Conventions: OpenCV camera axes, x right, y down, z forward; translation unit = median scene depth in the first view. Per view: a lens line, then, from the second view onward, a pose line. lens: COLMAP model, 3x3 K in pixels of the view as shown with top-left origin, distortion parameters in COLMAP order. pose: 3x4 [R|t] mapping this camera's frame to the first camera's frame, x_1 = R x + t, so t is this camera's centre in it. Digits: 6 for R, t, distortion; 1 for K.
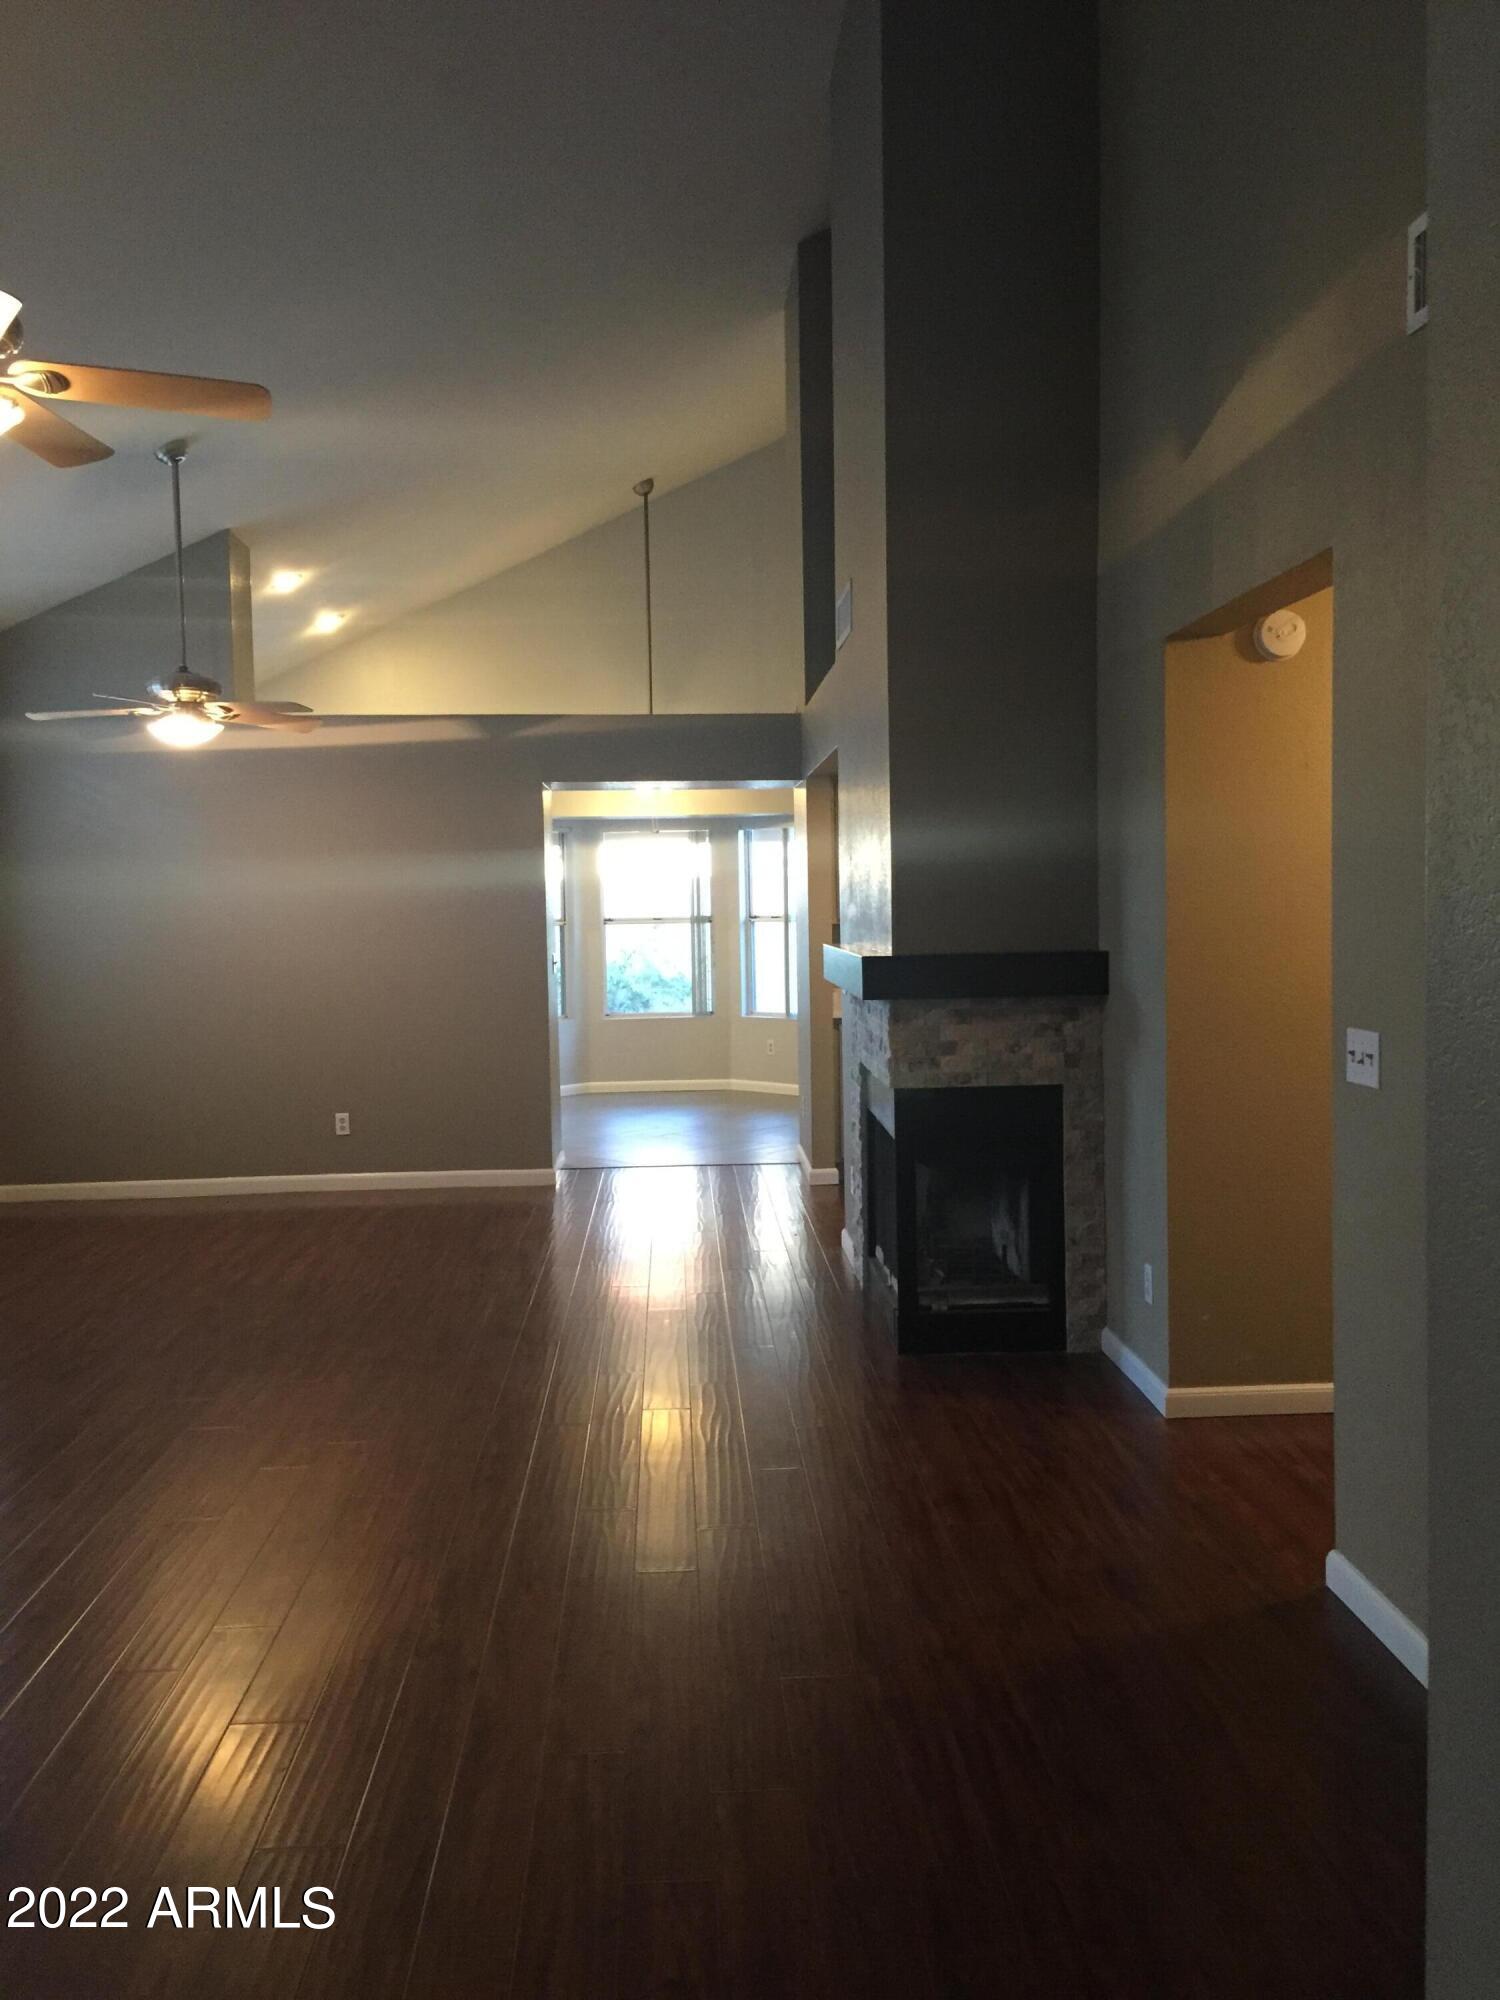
lens RADIAL K [[1710.8, 0, 750.0], [0, 1710.8, 1000.0], [0, 0, 1]] dist [0.056223, -0.001092]
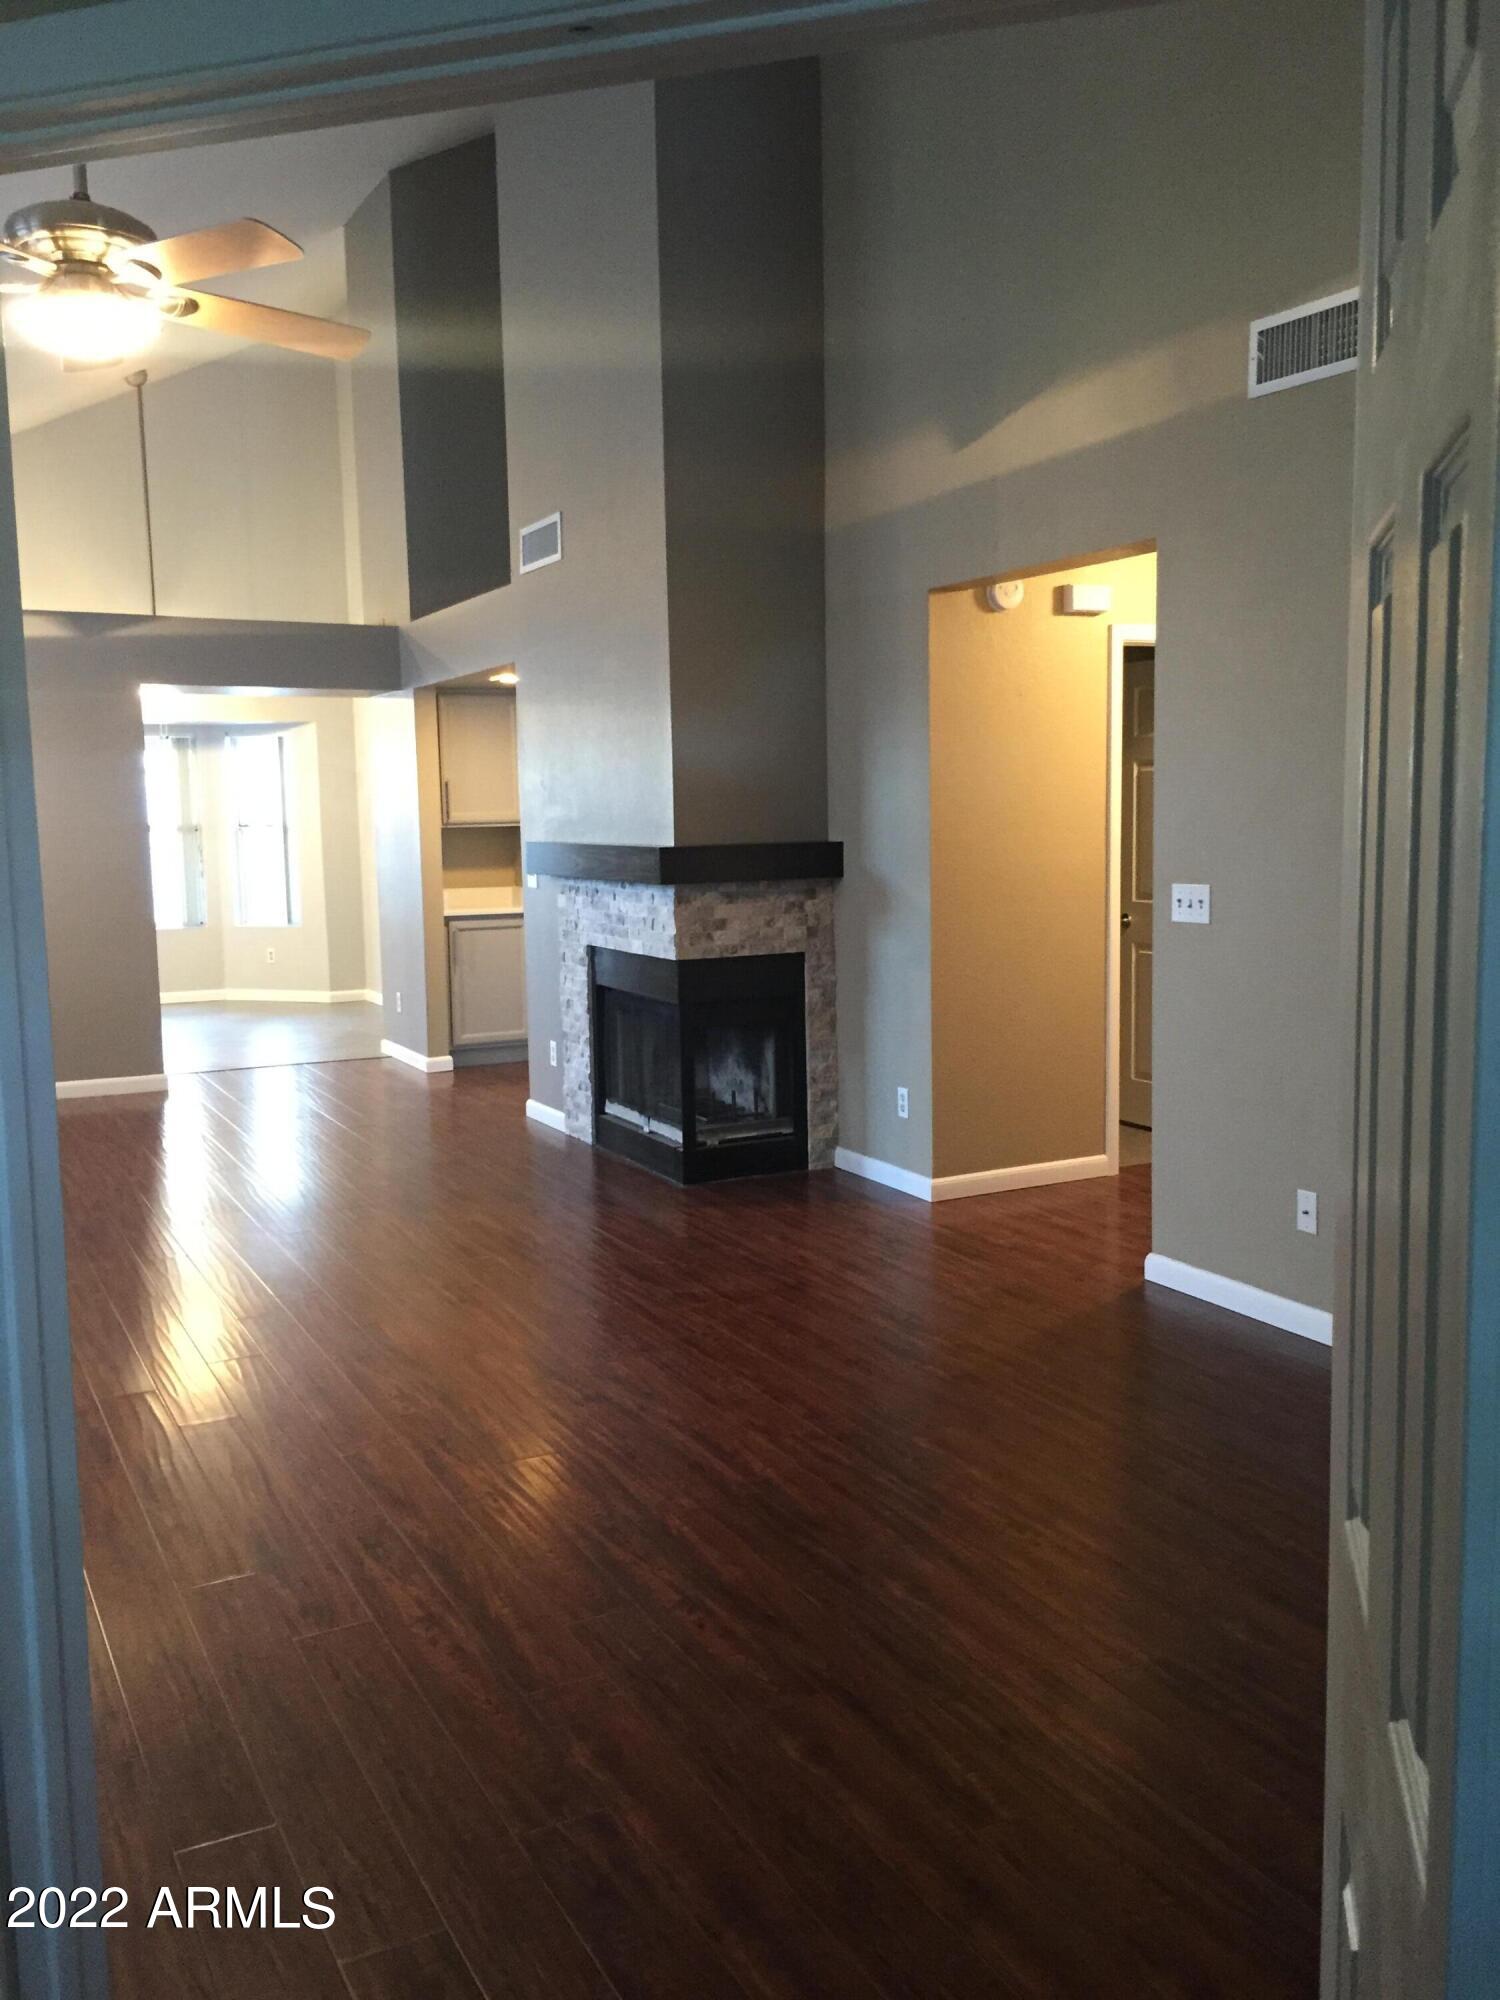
lens RADIAL K [[1710.3, 0, 750.0], [0, 1710.3, 1000.0], [0, 0, 1]] dist [0.053858, -0.001385]
pose [[0.911325, -0.044611, 0.409263, -0.353391], [0.025305, 0.998302, 0.052472, 0.018621], [-0.410908, -0.037462, 0.910907, -0.093102]]
